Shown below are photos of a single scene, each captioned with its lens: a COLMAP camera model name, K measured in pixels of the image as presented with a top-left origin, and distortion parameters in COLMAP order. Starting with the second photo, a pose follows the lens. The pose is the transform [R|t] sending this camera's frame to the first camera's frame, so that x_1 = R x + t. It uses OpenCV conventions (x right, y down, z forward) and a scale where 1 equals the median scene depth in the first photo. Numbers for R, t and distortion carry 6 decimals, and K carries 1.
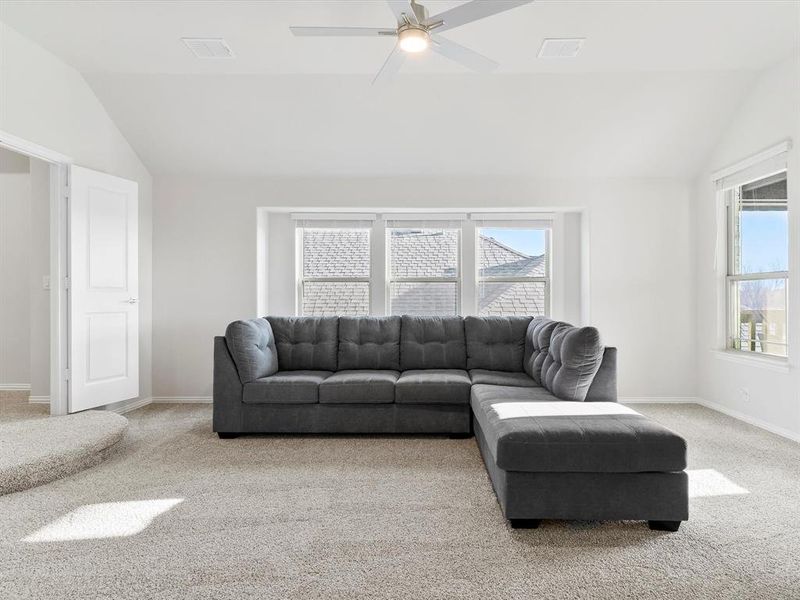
lens RADIAL K [[433.9, 0, 396.5], [0, 433.9, 302.8], [0, 0, 1]] dist [0.009556, -0.004805]
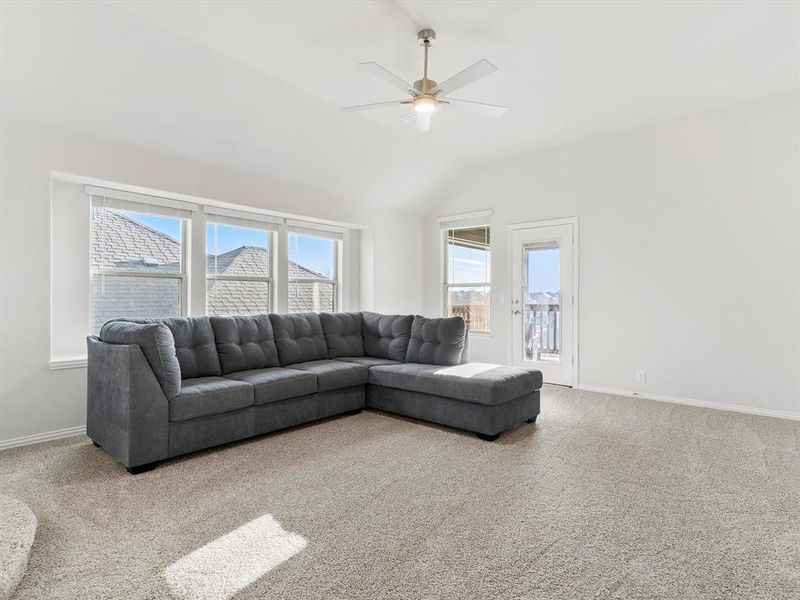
lens RADIAL K [[433.9, 0, 396.8], [0, 433.9, 299.0], [0, 0, 1]] dist [0.009556, -0.004805]
pose [[0.658368, 0.001043, 0.752695, -0.586058], [0.002598, 0.999990, -0.003658, -0.001216], [-0.752692, 0.004364, 0.658359, 0.102960]]
